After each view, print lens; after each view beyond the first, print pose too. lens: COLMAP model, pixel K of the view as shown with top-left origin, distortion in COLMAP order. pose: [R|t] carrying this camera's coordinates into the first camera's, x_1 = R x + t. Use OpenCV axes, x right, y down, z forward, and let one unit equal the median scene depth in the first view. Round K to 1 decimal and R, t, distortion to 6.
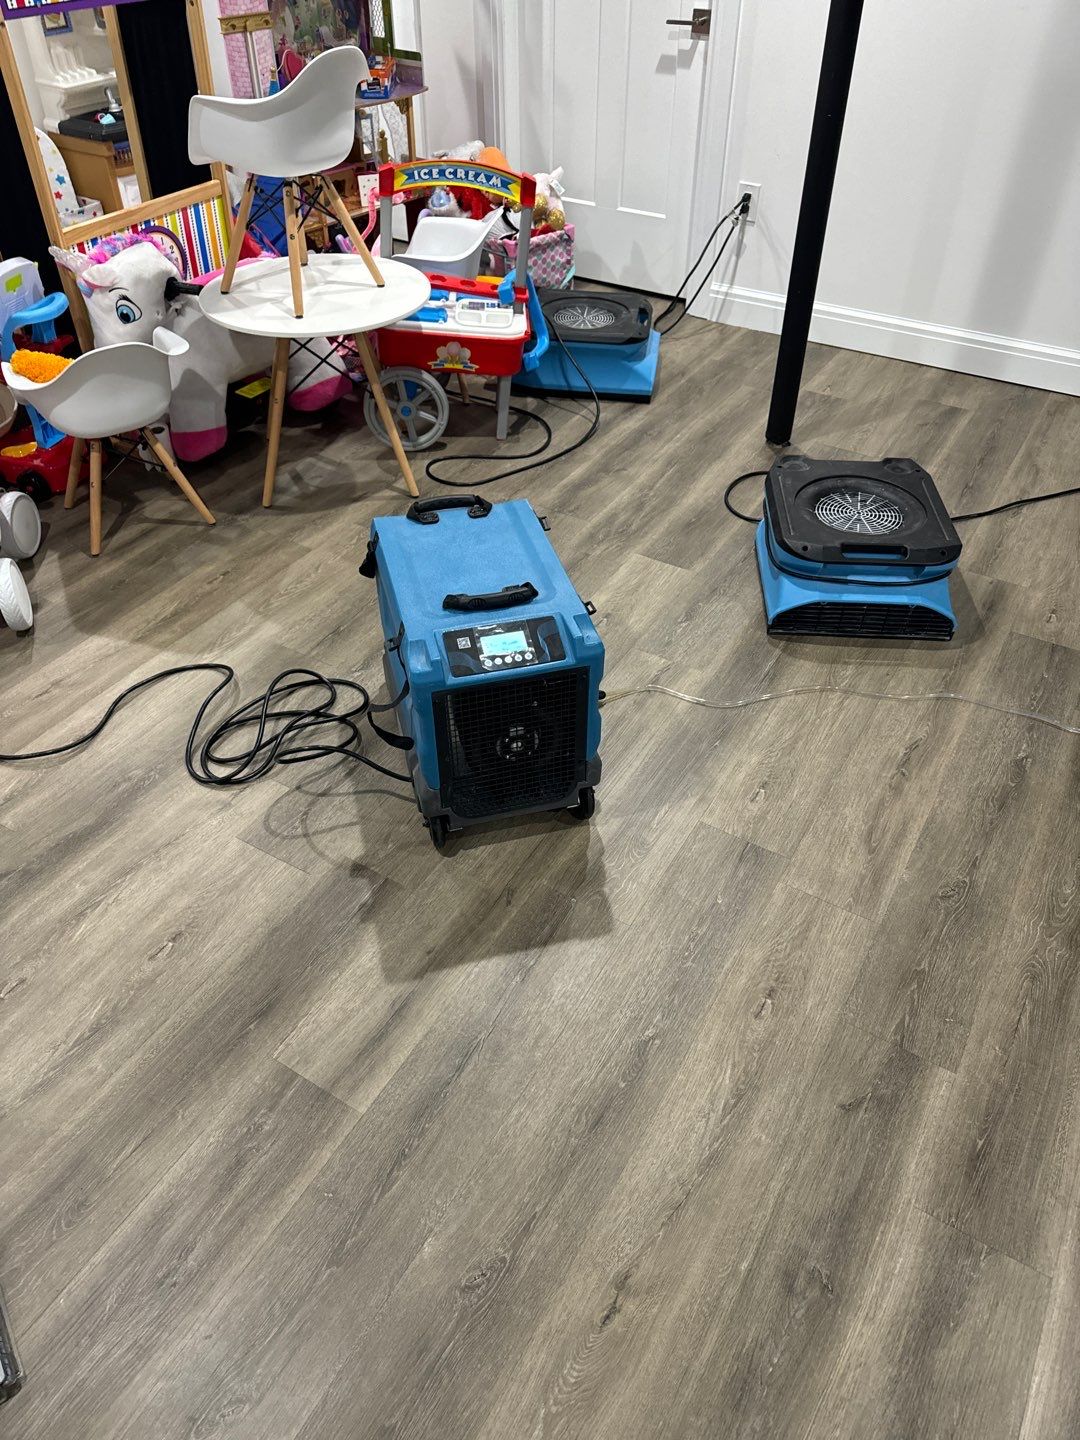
lens RADIAL K [[1026.8, 0, 537.7], [0, 1026.8, 696.8], [0, 0, 1]] dist [0.048579, -0.073461]
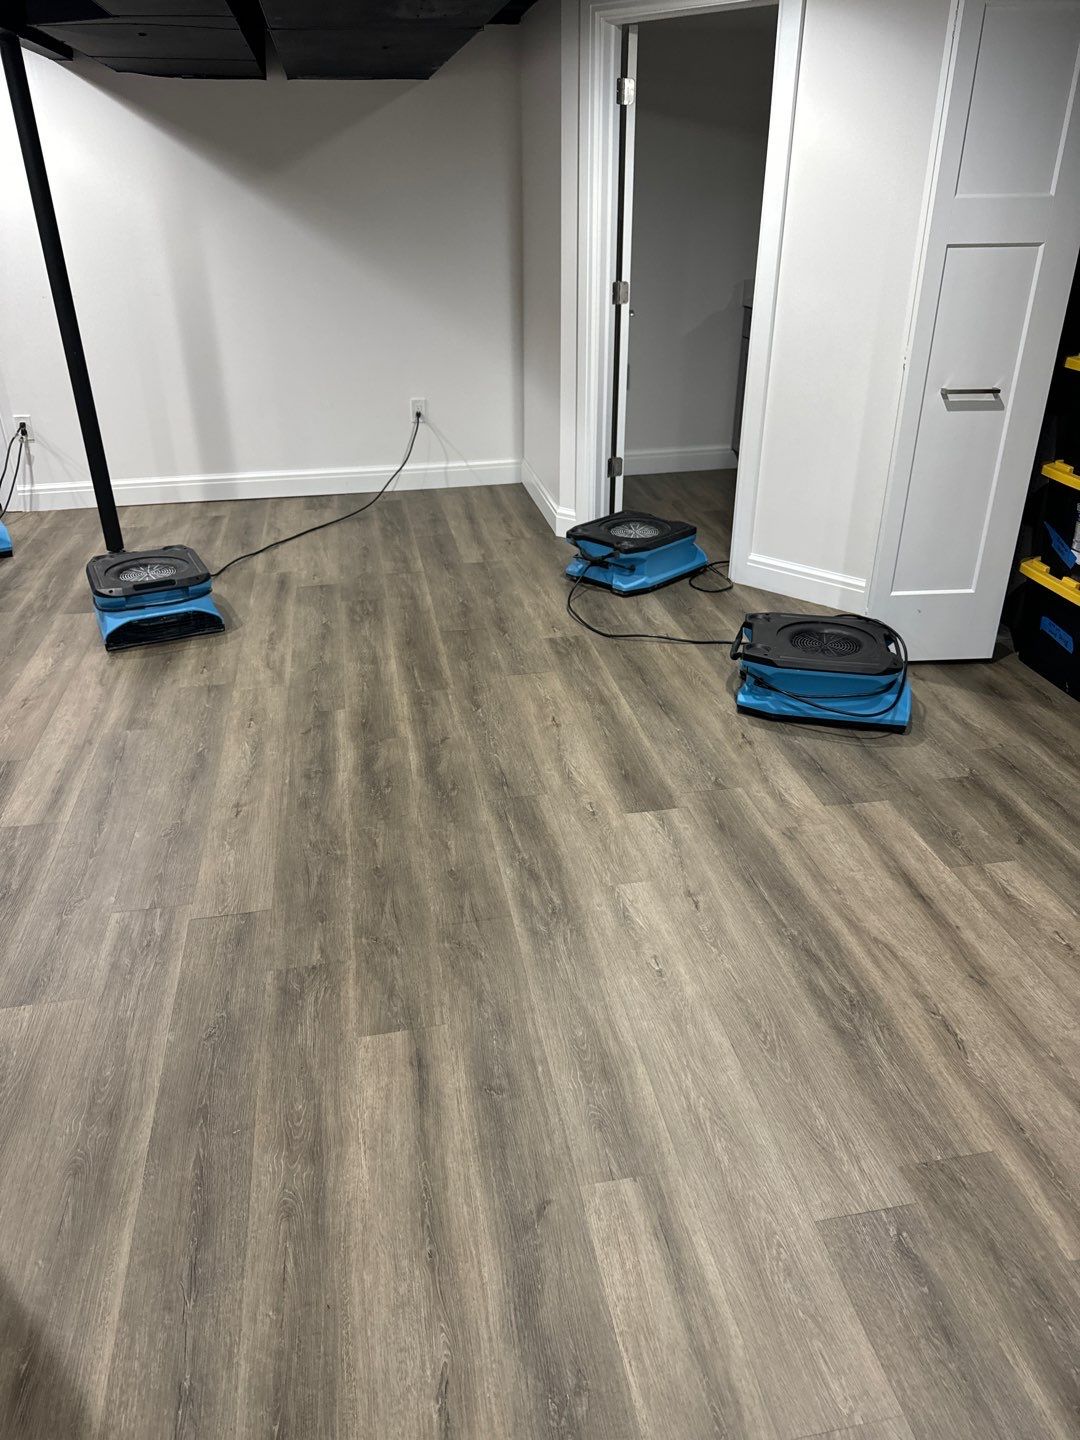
lens RADIAL K [[1055.4, 0, 540.0], [0, 1055.4, 720.0], [0, 0, 1]] dist [0.241877, -0.409971]
pose [[0.751756, -0.307286, 0.583471, -0.459565], [0.443357, 0.890494, -0.102250, 0.613200], [-0.488158, 0.335553, 0.805671, -0.762561]]
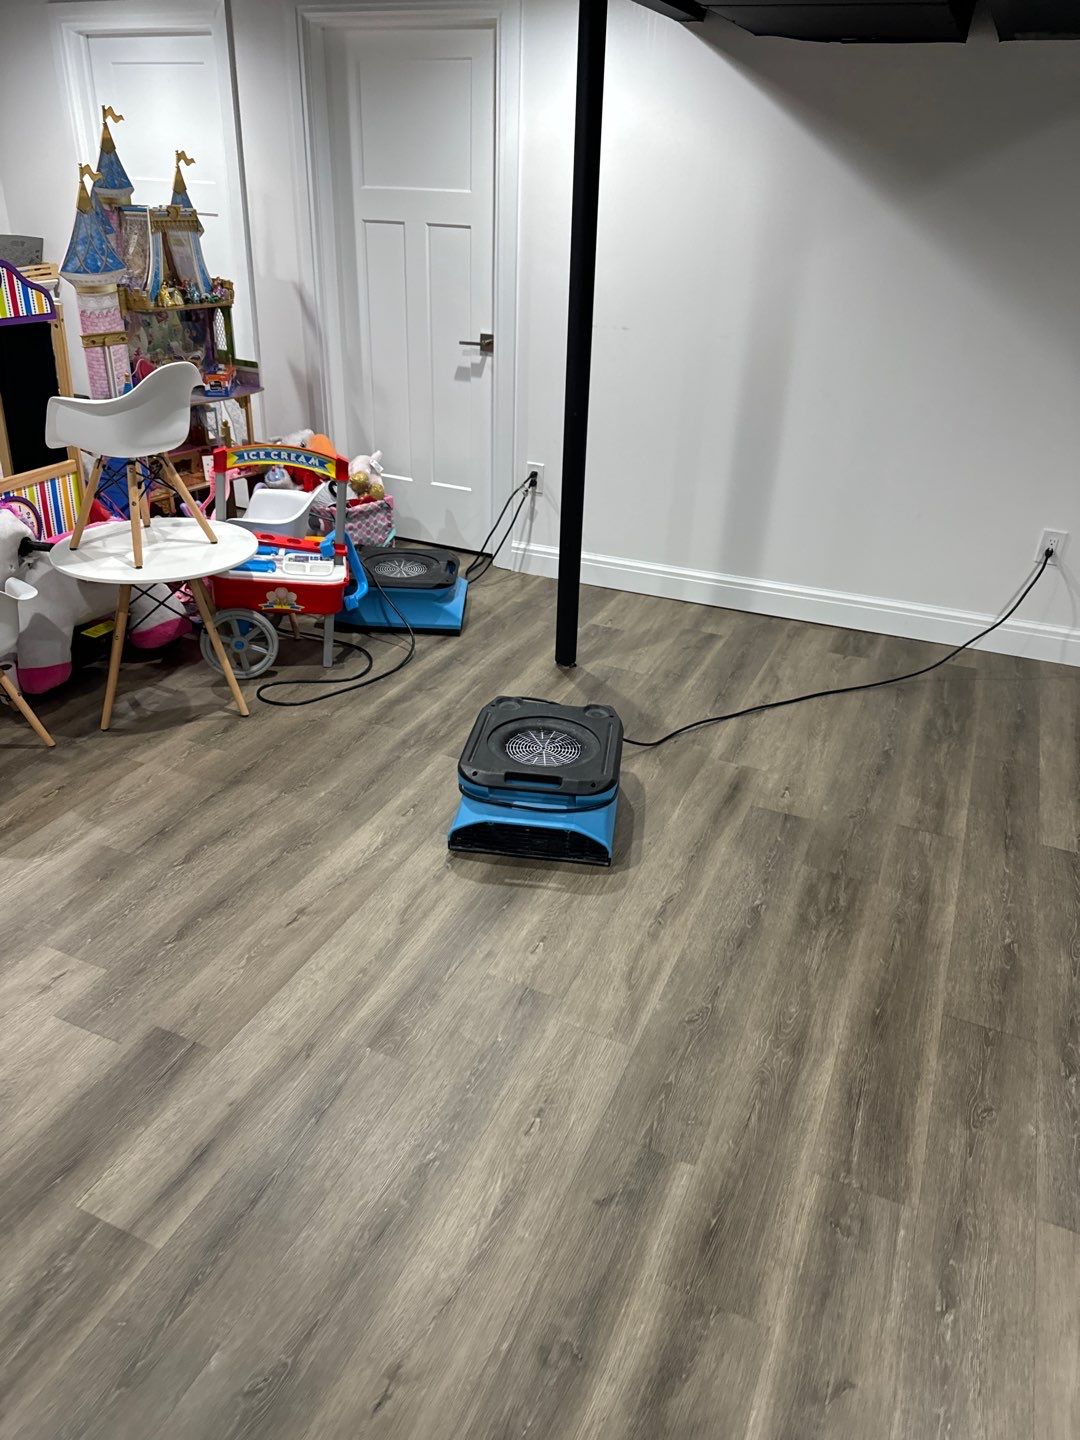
lens RADIAL K [[1026.8, 0, 537.7], [0, 1026.8, 696.8], [0, 0, 1]] dist [0.048579, -0.073461]
pose [[0.991780, -0.030536, 0.124259, 0.079884], [0.059319, 0.970173, -0.235044, 0.091043], [-0.113376, 0.240483, 0.964009, -0.169159]]
